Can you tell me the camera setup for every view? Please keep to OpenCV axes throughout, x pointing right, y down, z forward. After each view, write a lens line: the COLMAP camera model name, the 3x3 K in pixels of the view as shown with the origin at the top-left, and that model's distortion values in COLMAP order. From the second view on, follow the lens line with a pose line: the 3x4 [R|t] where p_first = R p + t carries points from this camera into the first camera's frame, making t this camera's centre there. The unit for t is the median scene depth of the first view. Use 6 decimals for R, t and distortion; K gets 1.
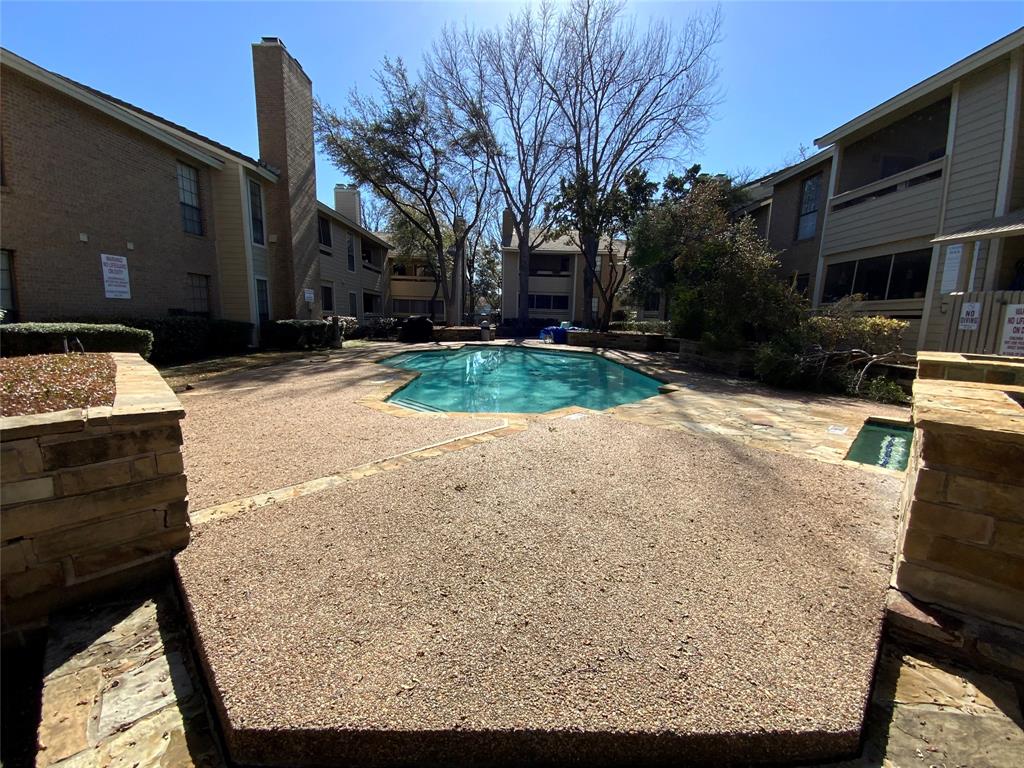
lens RADIAL K [[412.6, 0, 518.3], [0, 412.6, 384.1], [0, 0, 1]] dist [0.022193, -0.017002]
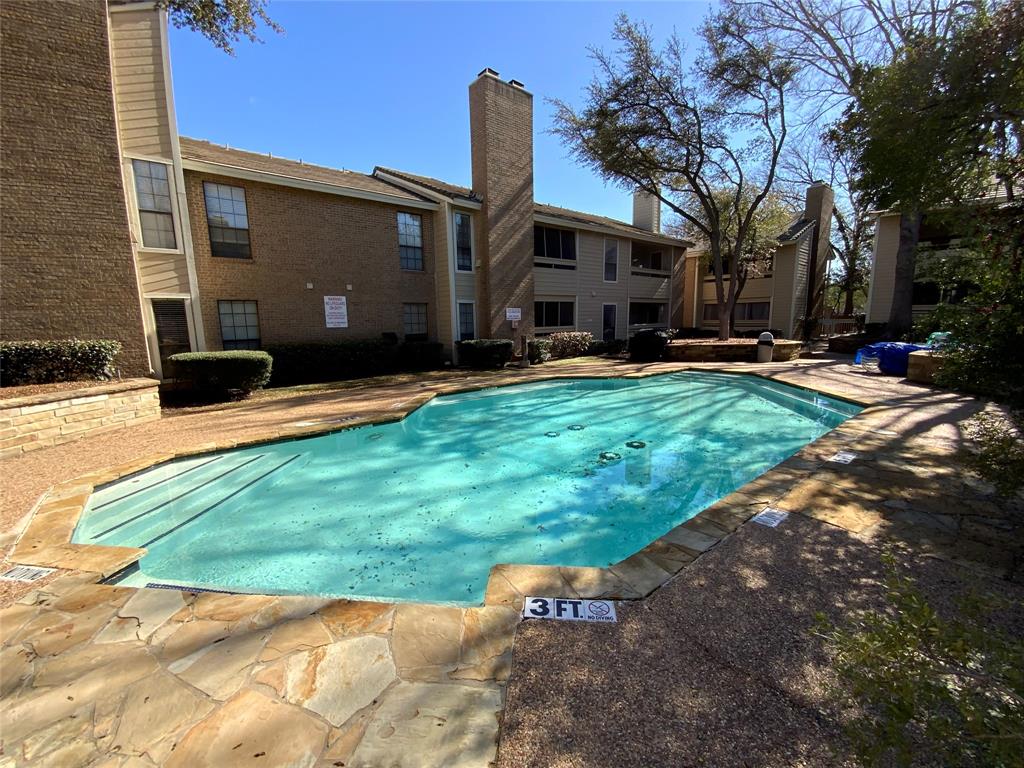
lens RADIAL K [[412.6, 0, 518.3], [0, 412.6, 384.1], [0, 0, 1]] dist [0.022193, -0.017002]
pose [[0.620833, 0.087594, -0.779034, 0.346867], [-0.095887, 0.994761, 0.035436, -0.093048], [0.778057, 0.052700, 0.625980, 0.454971]]
